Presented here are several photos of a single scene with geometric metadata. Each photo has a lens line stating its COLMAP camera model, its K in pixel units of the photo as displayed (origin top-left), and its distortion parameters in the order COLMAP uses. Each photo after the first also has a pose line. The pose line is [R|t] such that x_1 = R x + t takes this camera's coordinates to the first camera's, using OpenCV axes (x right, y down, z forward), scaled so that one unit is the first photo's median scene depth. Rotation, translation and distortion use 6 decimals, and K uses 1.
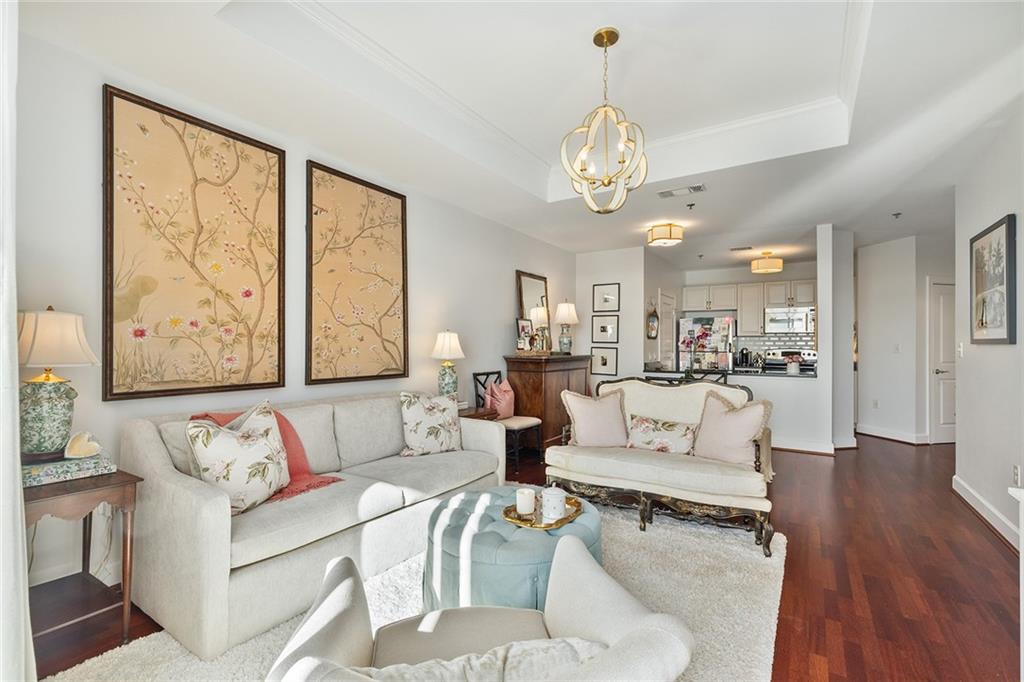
lens RADIAL K [[456.2, 0, 515.1], [0, 456.2, 343.4], [0, 0, 1]] dist [0.003337, -0.000096]
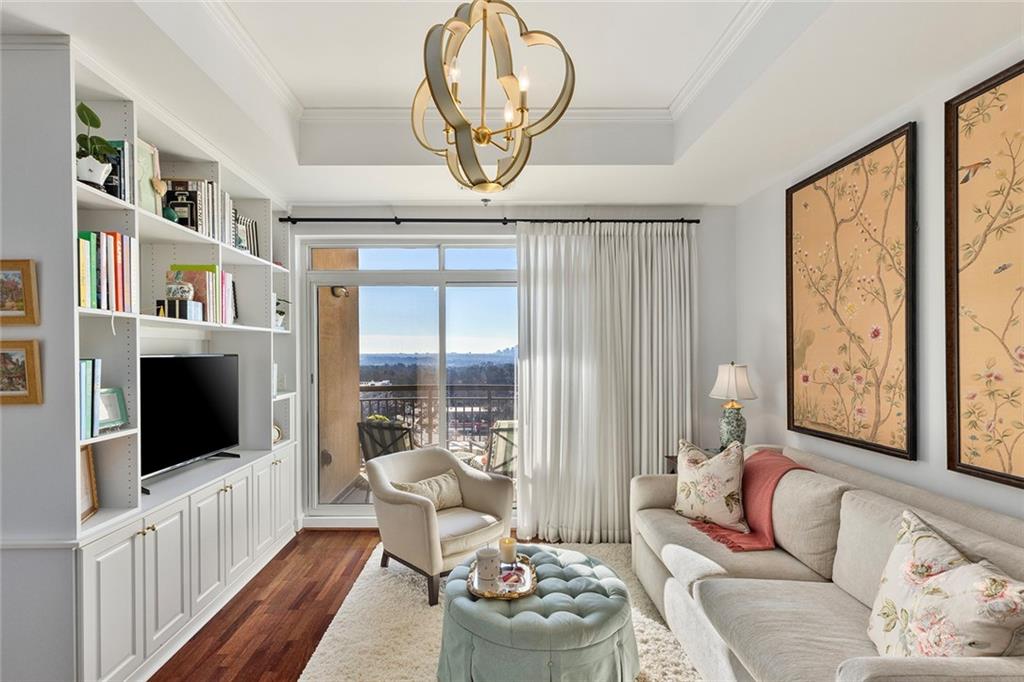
lens RADIAL K [[483.1, 0, 485.5], [0, 483.1, 354.8], [0, 0, 1]] dist [0.002434, 0.000110]
pose [[-0.840083, 0.000766, -0.542457, 0.341755], [0.002711, 0.999992, -0.002786, -0.051031], [0.542451, -0.003812, -0.840079, 0.980140]]
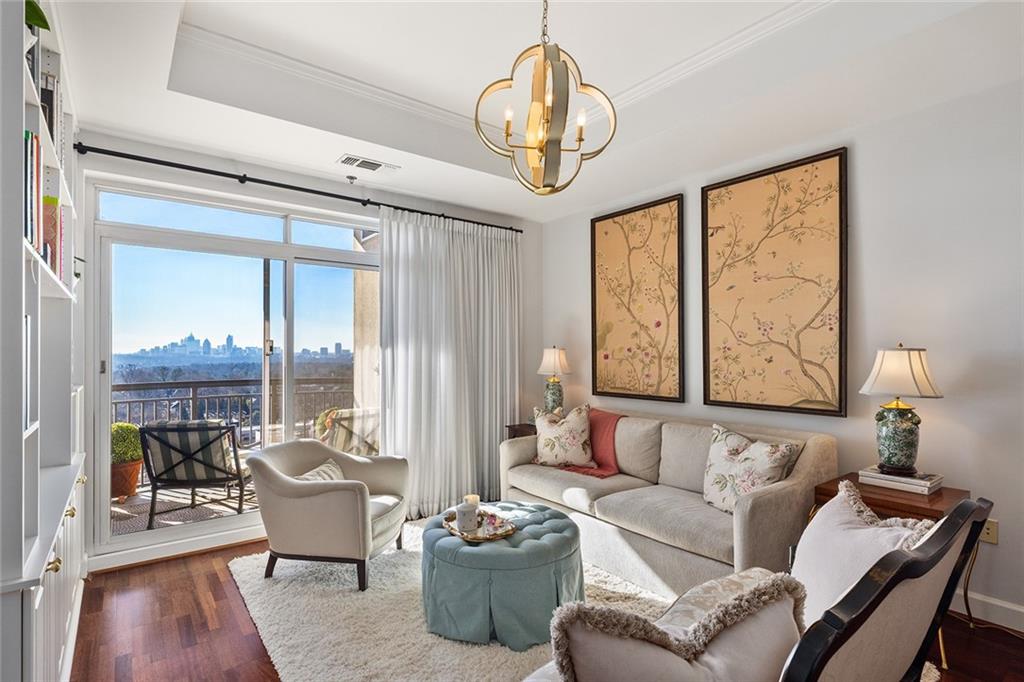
lens RADIAL K [[507.2, 0, 514.5], [0, 507.2, 348.6], [0, 0, 1]] dist [-0.001288, -0.000301]
pose [[-0.331206, -0.008714, -0.943518, 0.625835], [0.006533, 0.999912, -0.011528, -0.020594], [0.943536, -0.009982, -0.331120, 0.791141]]
